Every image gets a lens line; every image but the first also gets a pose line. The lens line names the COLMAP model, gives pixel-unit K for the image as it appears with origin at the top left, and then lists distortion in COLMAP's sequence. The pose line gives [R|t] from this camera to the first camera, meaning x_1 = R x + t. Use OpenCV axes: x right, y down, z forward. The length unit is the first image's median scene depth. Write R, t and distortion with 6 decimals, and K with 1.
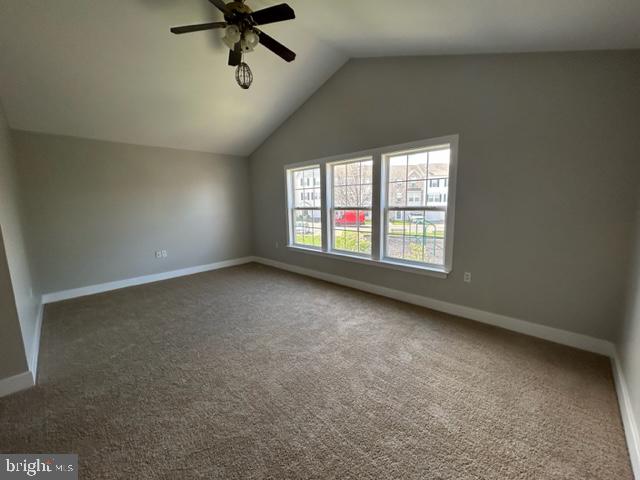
lens RADIAL K [[261.3, 0, 316.1], [0, 261.3, 236.0], [0, 0, 1]] dist [0.016206, -0.000423]
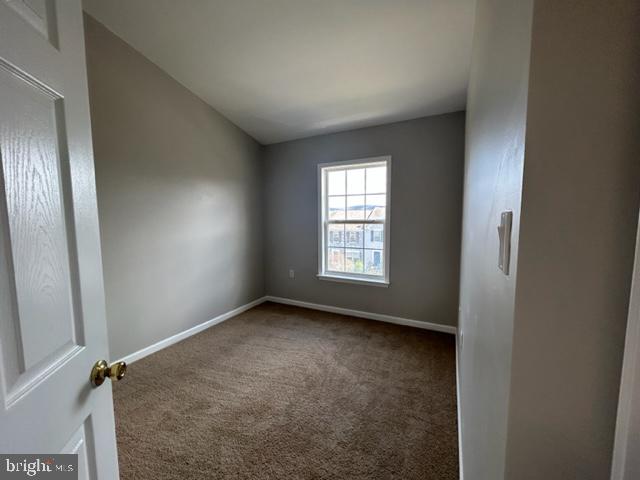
lens RADIAL K [[261.3, 0, 316.5], [0, 261.3, 234.0], [0, 0, 1]] dist [0.016206, -0.000423]
pose [[0.952678, -0.016174, 0.303551, -0.086295], [0.033745, 0.998039, -0.052728, -0.009277], [-0.302103, 0.060476, 0.951355, 0.085527]]
